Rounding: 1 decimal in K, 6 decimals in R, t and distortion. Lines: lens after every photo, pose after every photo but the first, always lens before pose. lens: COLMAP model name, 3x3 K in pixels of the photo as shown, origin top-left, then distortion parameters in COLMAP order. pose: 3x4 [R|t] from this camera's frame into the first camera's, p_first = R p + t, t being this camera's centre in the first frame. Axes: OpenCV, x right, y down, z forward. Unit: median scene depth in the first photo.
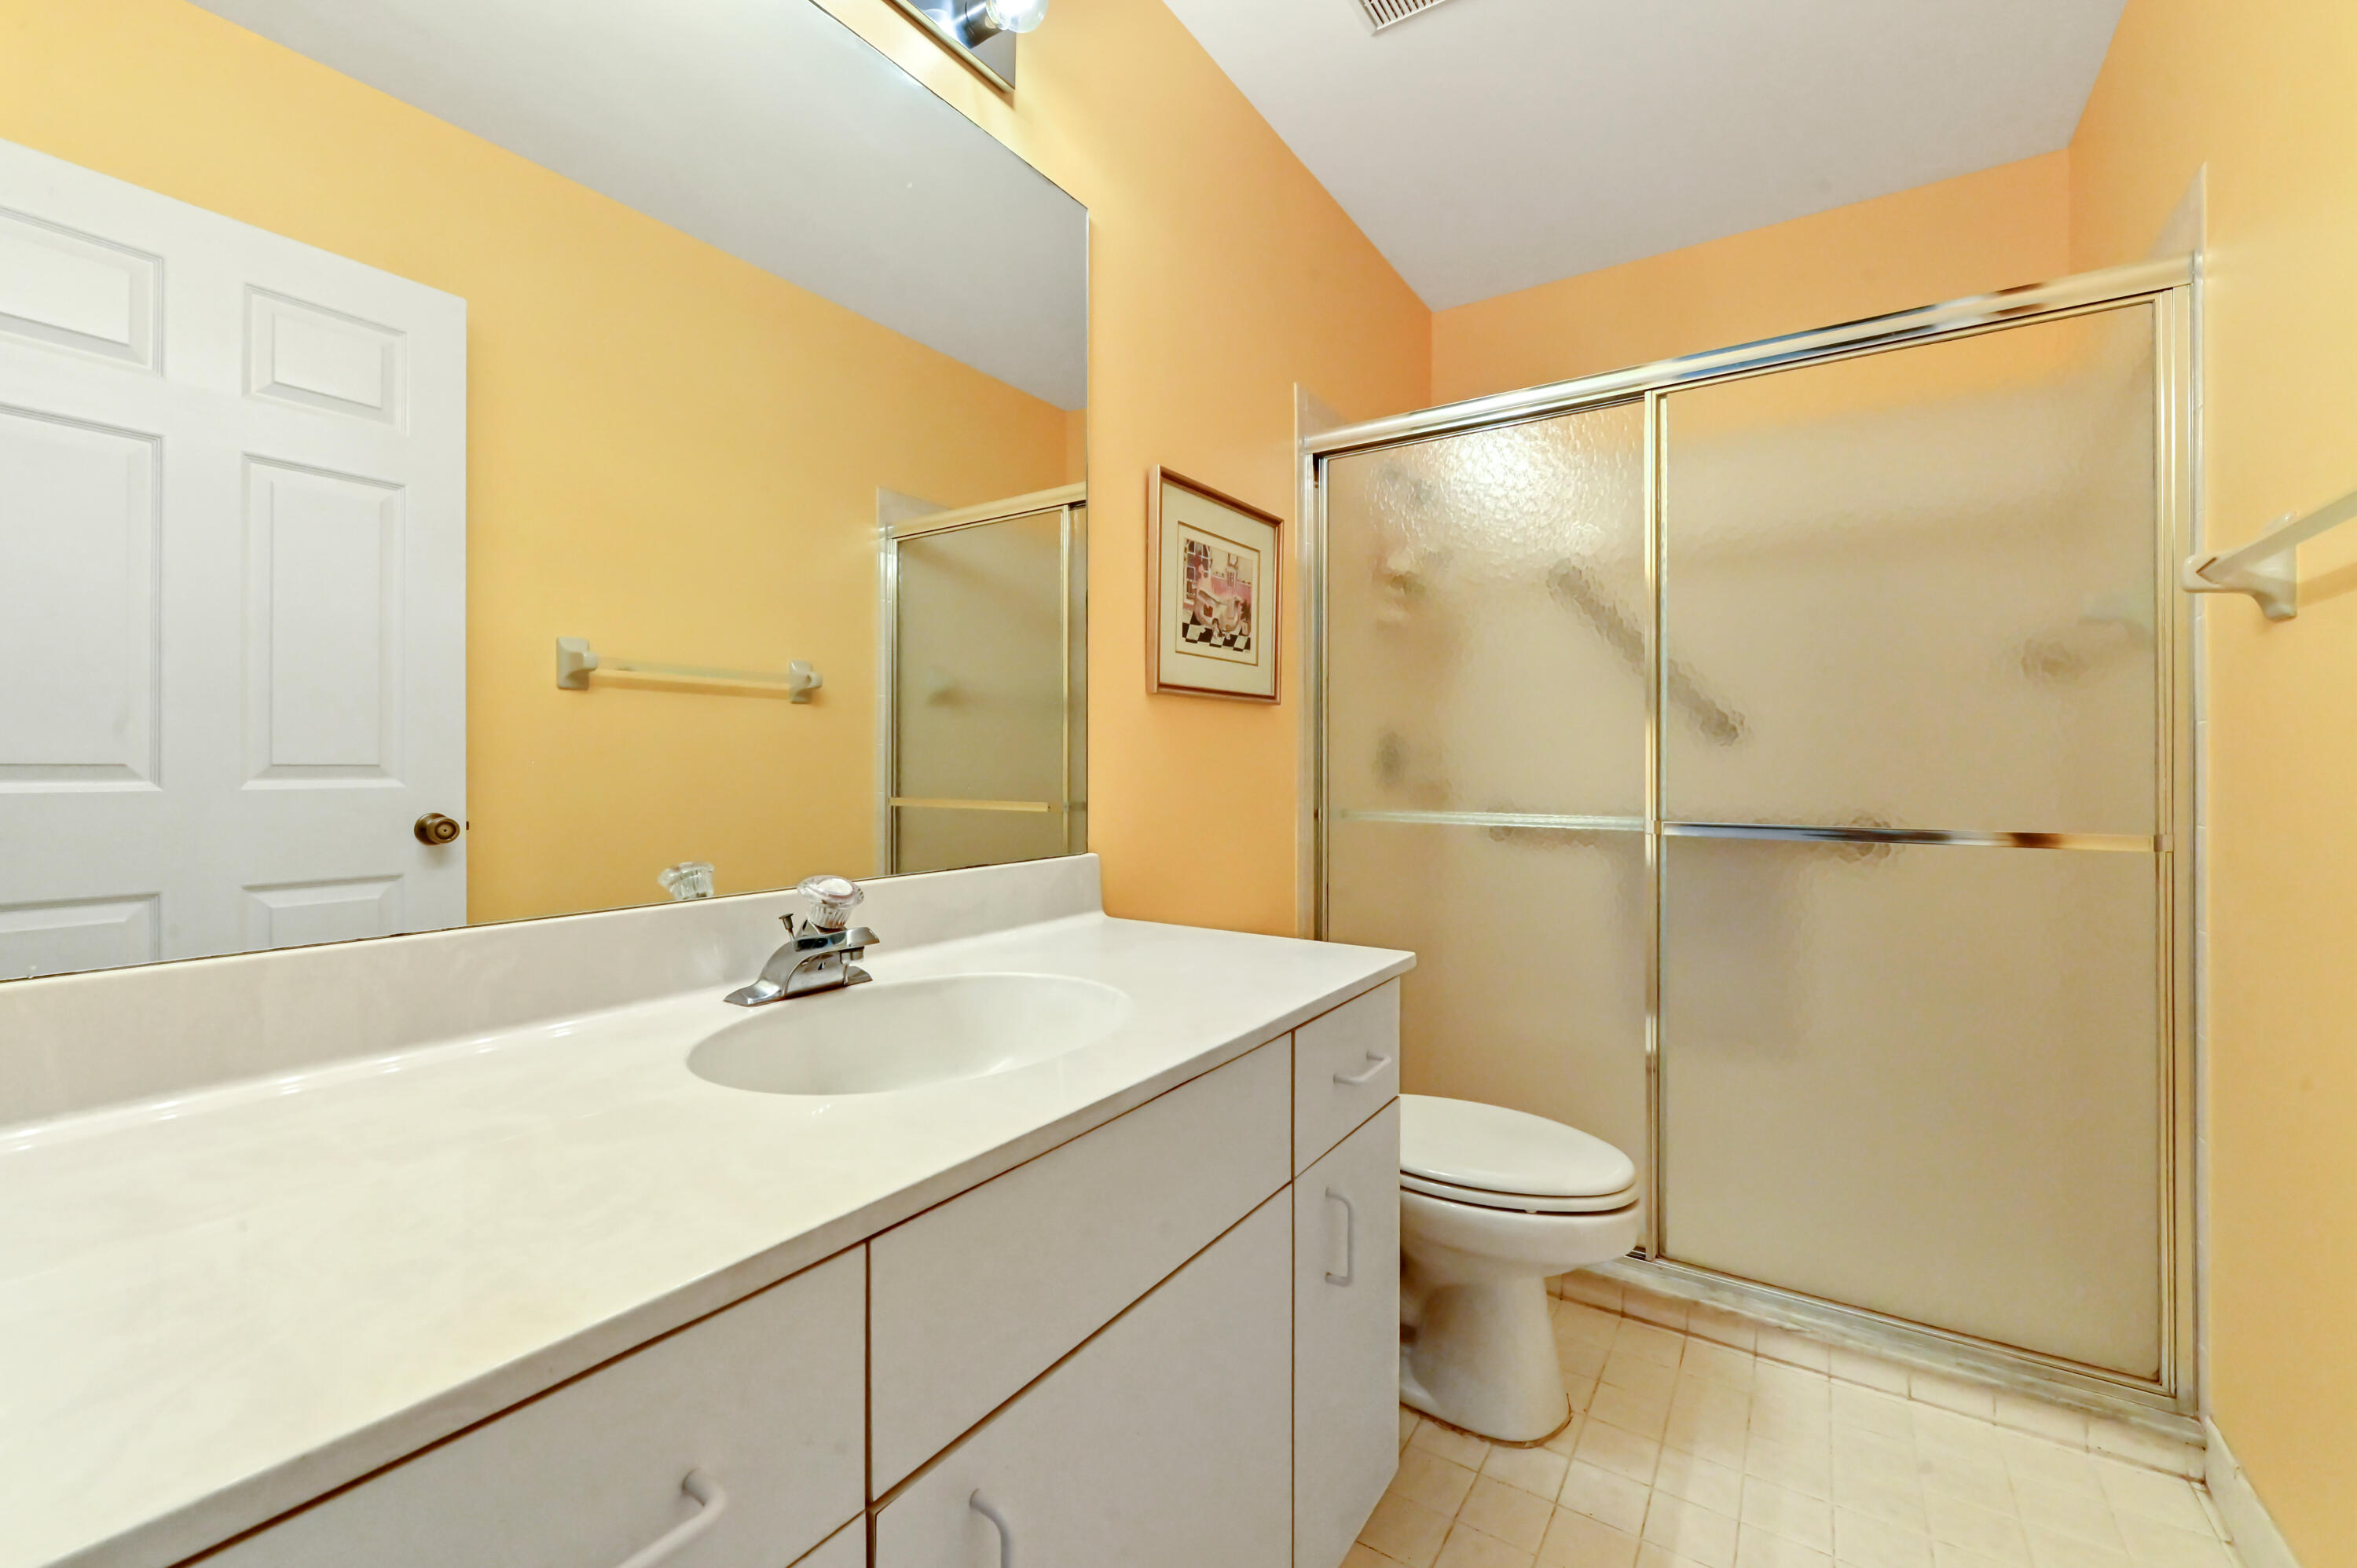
lens RADIAL K [[962.2, 0, 1186.1], [0, 962.2, 795.8], [0, 0, 1]] dist [-0.001950, -0.000318]
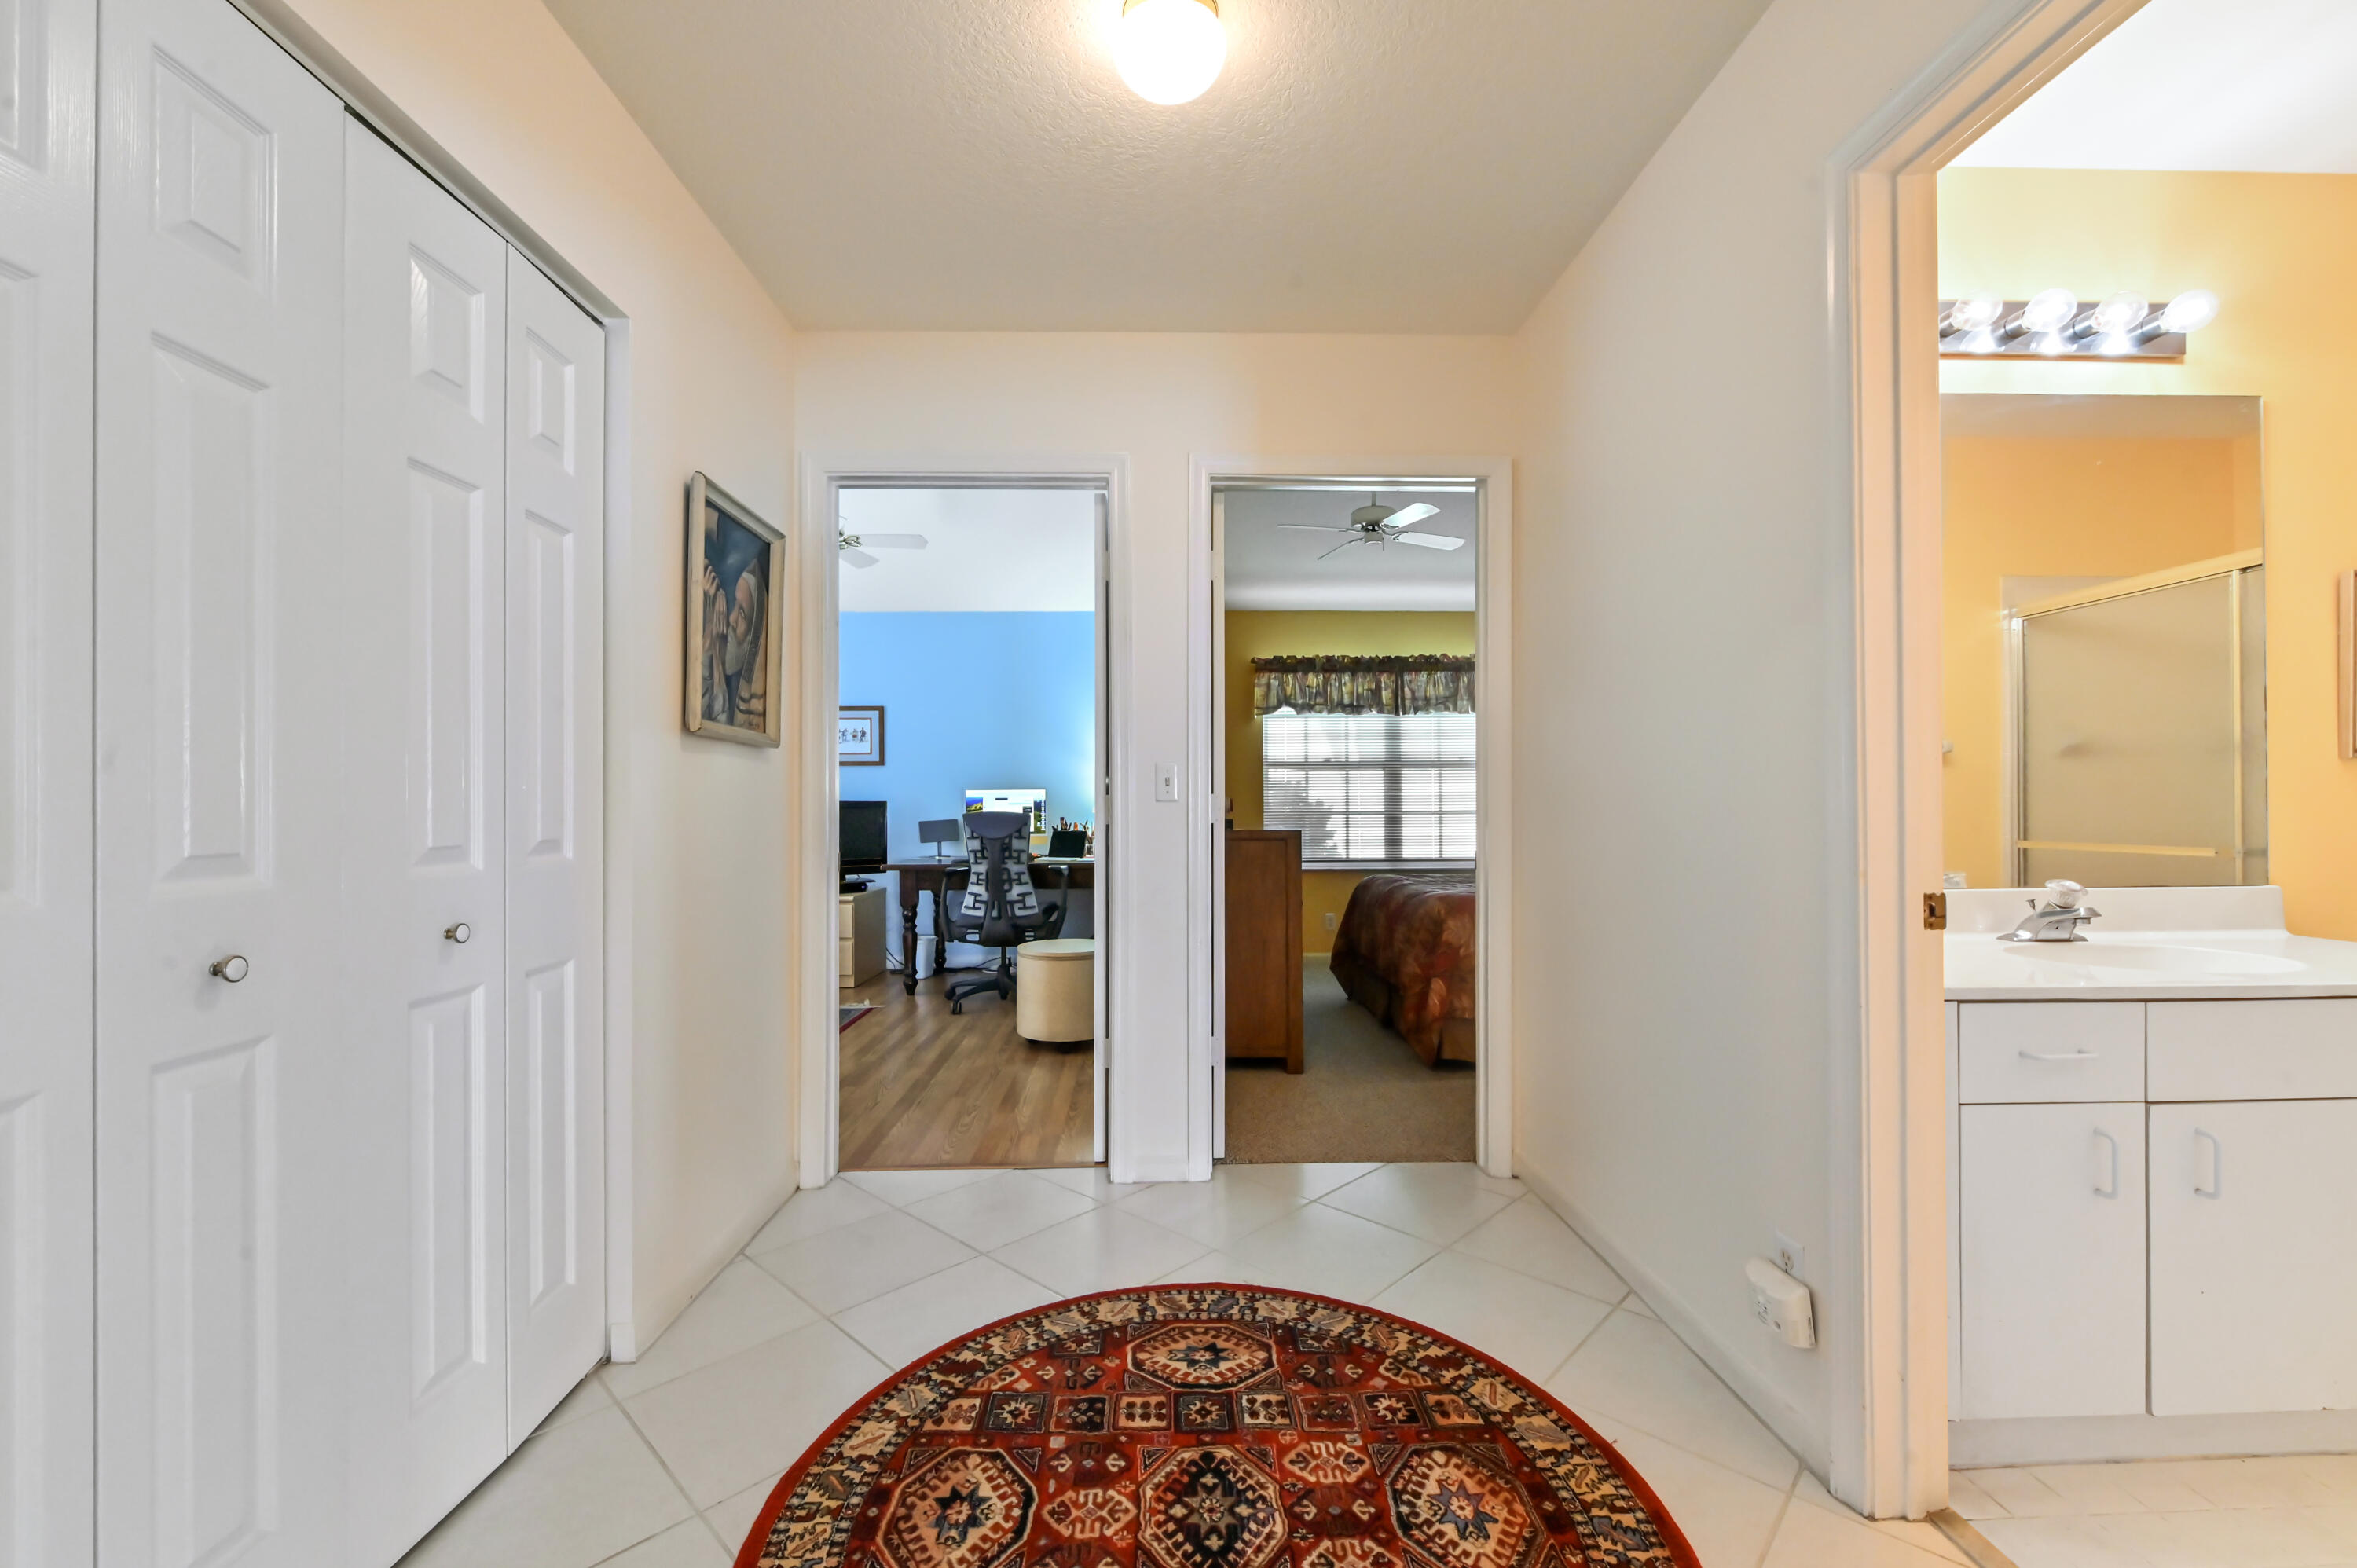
lens RADIAL K [[962.2, 0, 1186.1], [0, 962.2, 795.8], [0, 0, 1]] dist [-0.001950, -0.000318]
pose [[0.582971, -0.011155, -0.812416, 0.079806], [-0.021903, 0.999327, -0.029439, 0.006080], [0.812198, 0.034956, 0.582334, -0.755401]]
